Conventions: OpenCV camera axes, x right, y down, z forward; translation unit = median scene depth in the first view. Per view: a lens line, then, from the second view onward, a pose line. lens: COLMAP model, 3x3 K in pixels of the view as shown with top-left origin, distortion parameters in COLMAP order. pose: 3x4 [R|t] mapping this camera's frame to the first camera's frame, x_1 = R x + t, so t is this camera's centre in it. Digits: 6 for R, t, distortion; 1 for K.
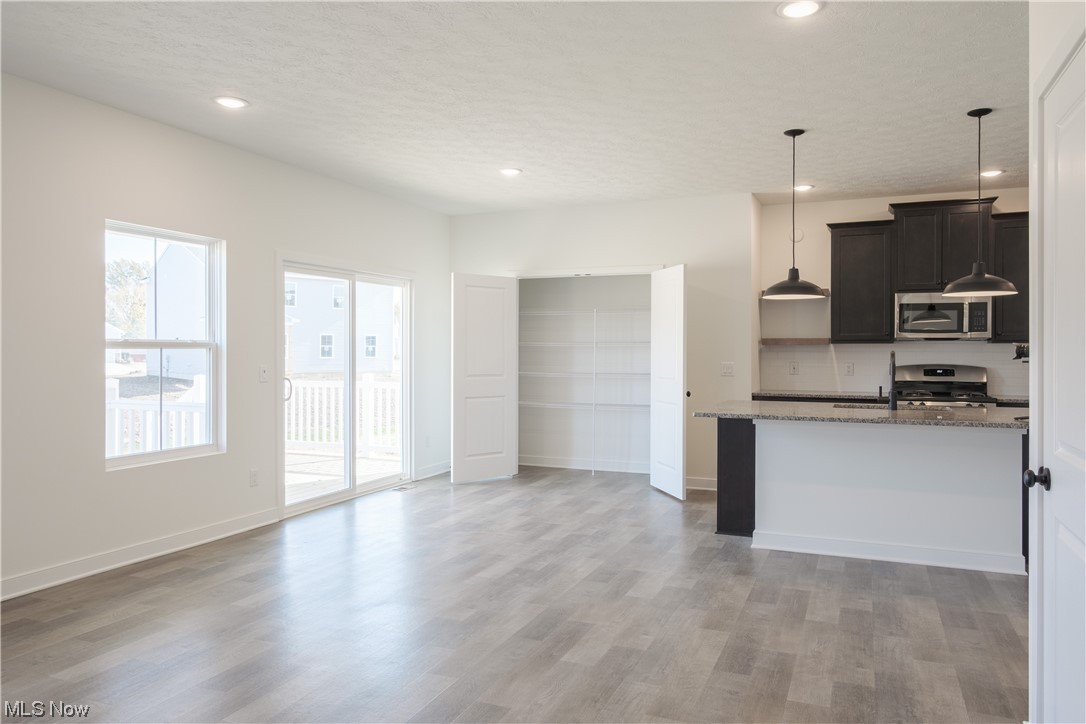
lens RADIAL K [[756.9, 0, 547.5], [0, 756.9, 351.7], [0, 0, 1]] dist [0.013542, -0.002446]
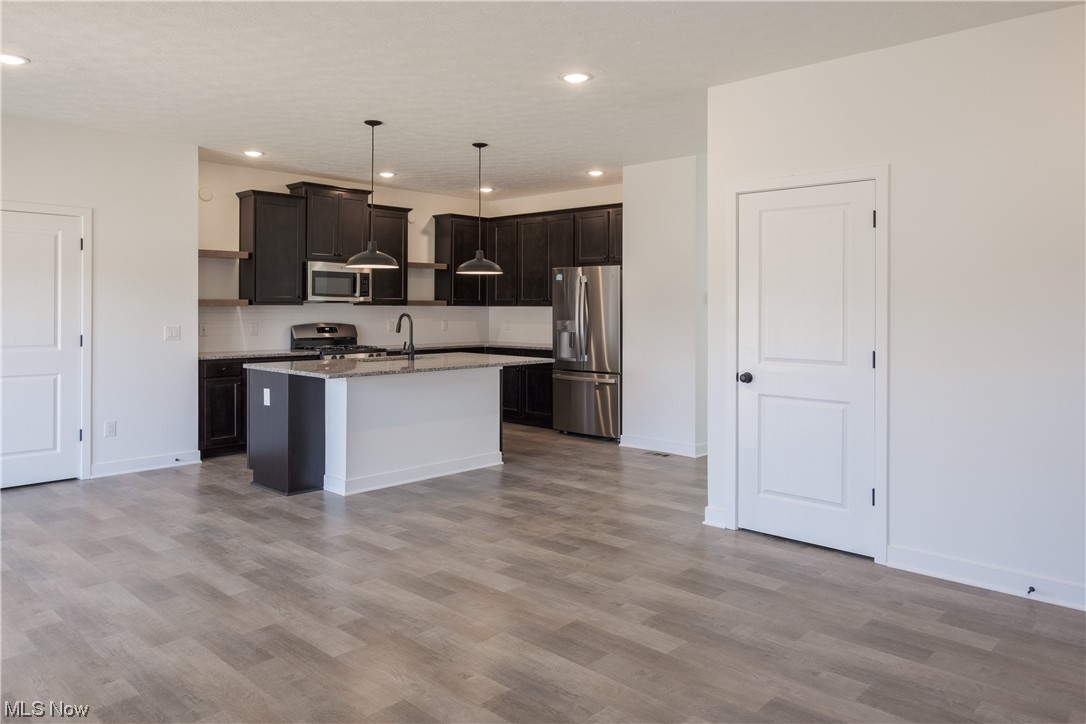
lens RADIAL K [[756.9, 0, 568.8], [0, 756.9, 312.4], [0, 0, 1]] dist [0.013542, -0.002446]
pose [[0.341071, -0.006124, 0.940018, -0.496972], [-0.000730, 0.999977, 0.006780, -0.008828], [-0.940037, -0.002998, 0.341058, 0.258190]]
